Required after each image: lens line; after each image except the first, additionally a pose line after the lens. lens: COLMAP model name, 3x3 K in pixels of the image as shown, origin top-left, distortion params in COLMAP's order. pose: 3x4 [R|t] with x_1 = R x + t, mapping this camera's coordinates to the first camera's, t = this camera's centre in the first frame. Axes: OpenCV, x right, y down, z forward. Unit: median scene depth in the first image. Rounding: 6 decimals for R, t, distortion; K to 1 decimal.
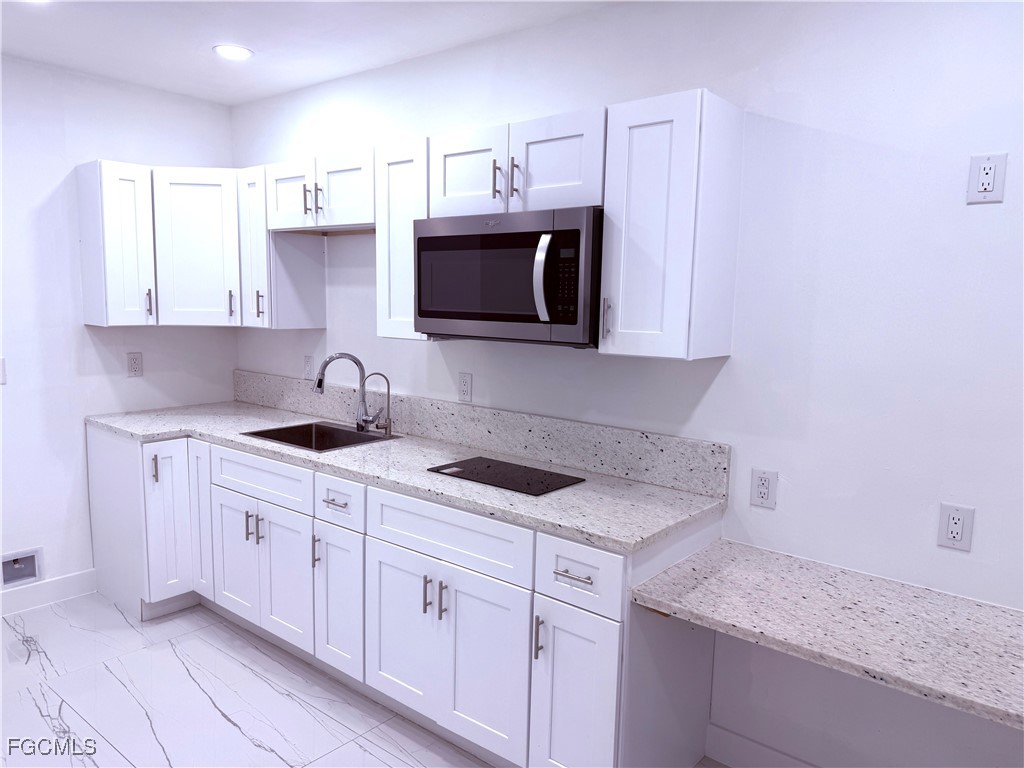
lens RADIAL K [[719.8, 0, 514.4], [0, 719.8, 383.4], [0, 0, 1]] dist [0.040511, -0.056882]
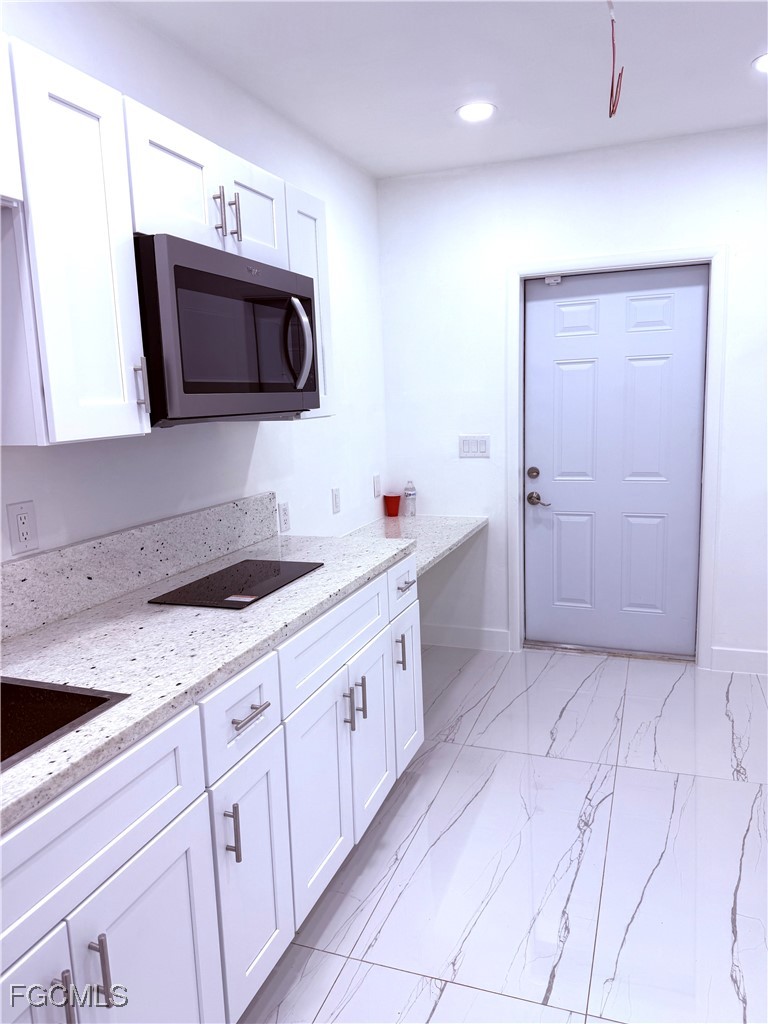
lens RADIAL K [[719.8, 0, 386.3], [0, 719.8, 513.7], [0, 0, 1]] dist [0.040511, -0.056882]
pose [[-0.328575, -0.163339, 0.930247, -0.813664], [0.140994, 0.965413, 0.219314, -0.105705], [-0.933895, 0.203221, -0.294181, 1.058250]]
